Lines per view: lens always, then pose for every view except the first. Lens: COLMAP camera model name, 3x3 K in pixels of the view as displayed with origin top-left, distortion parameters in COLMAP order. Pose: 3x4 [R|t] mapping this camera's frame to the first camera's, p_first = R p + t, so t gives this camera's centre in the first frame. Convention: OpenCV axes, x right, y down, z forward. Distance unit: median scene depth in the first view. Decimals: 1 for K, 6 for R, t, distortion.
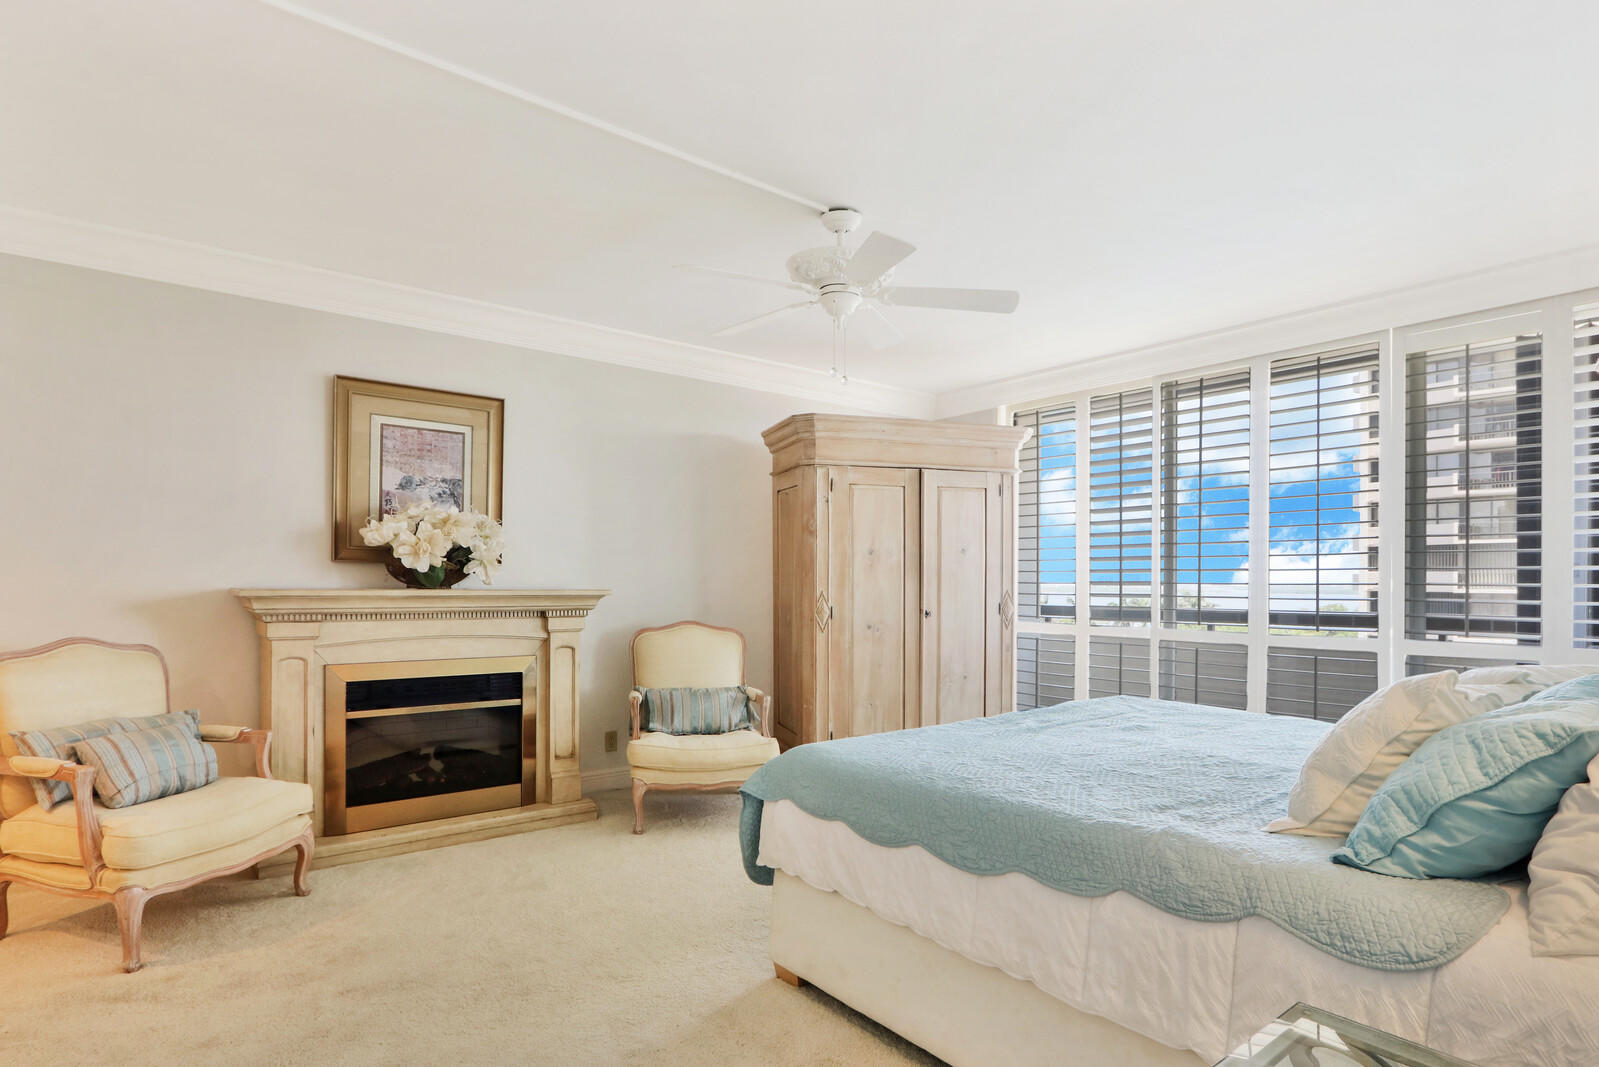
lens RADIAL K [[856.9, 0, 795.1], [0, 856.9, 578.2], [0, 0, 1]] dist [-0.001961, -0.000184]
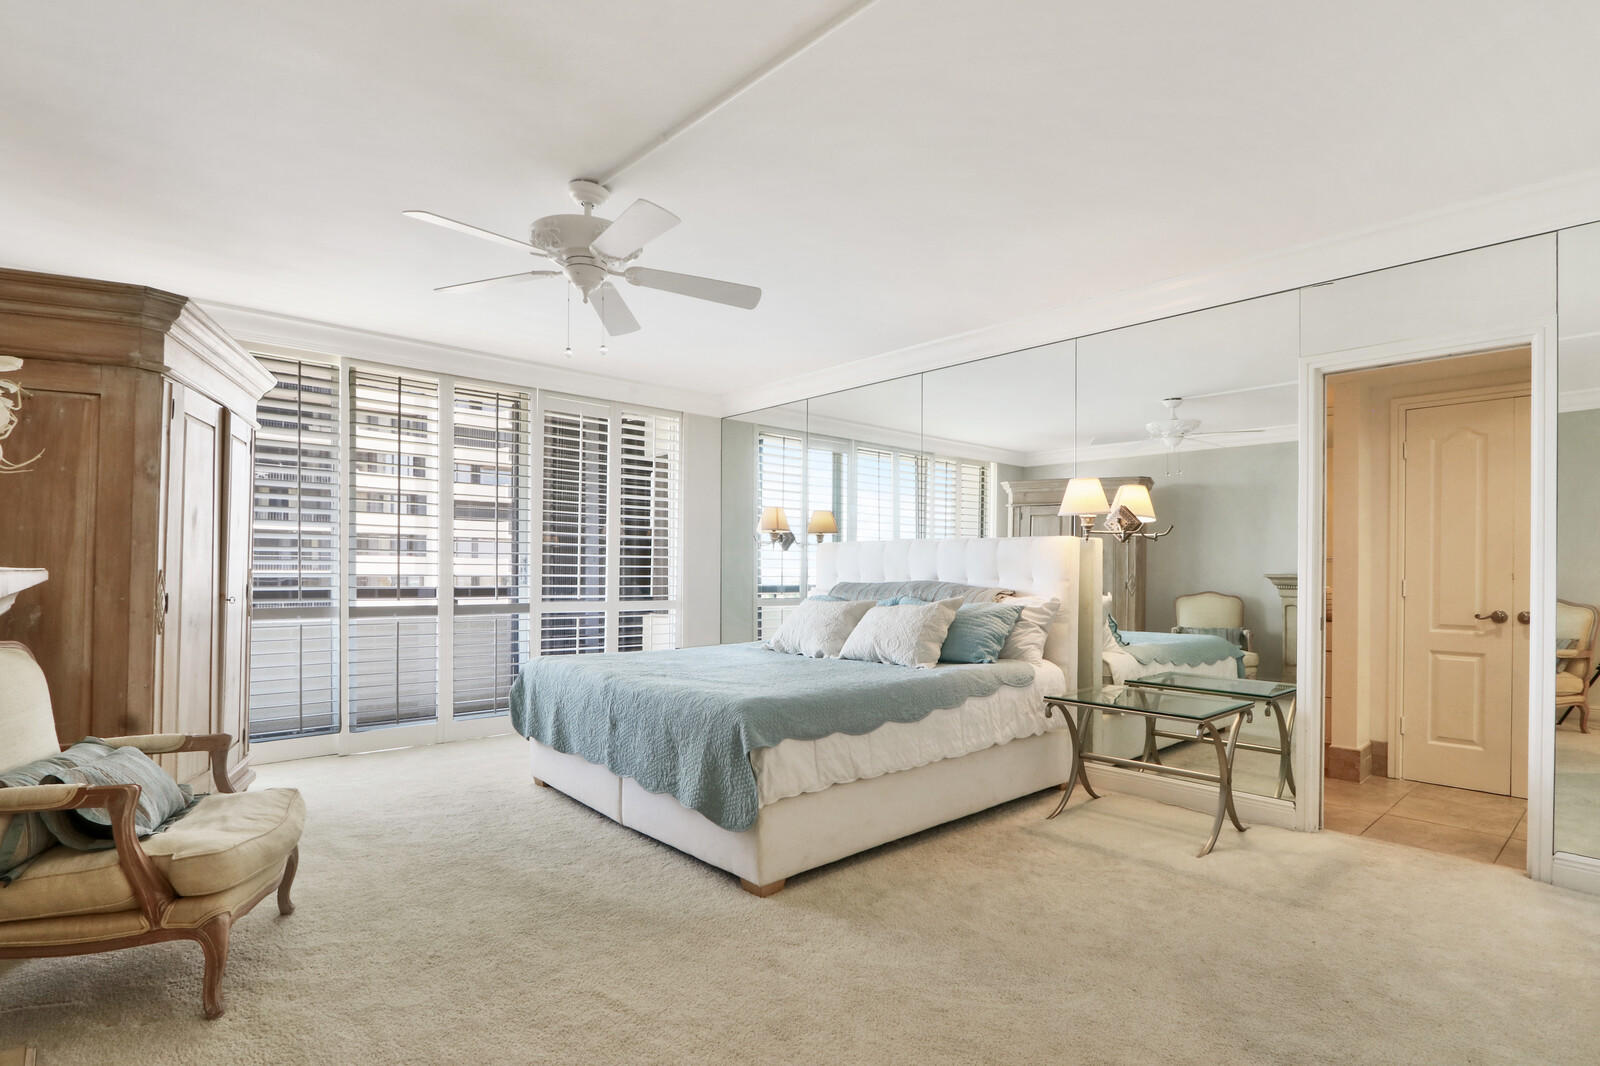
lens RADIAL K [[791.5, 0, 807.0], [0, 791.5, 576.9], [0, 0, 1]] dist [0.001177, 0.000148]
pose [[-0.072281, -0.007597, 0.997355, -0.730318], [-0.007310, 0.999948, 0.007087, 0.013820], [-0.997358, -0.006778, -0.072333, 0.680341]]
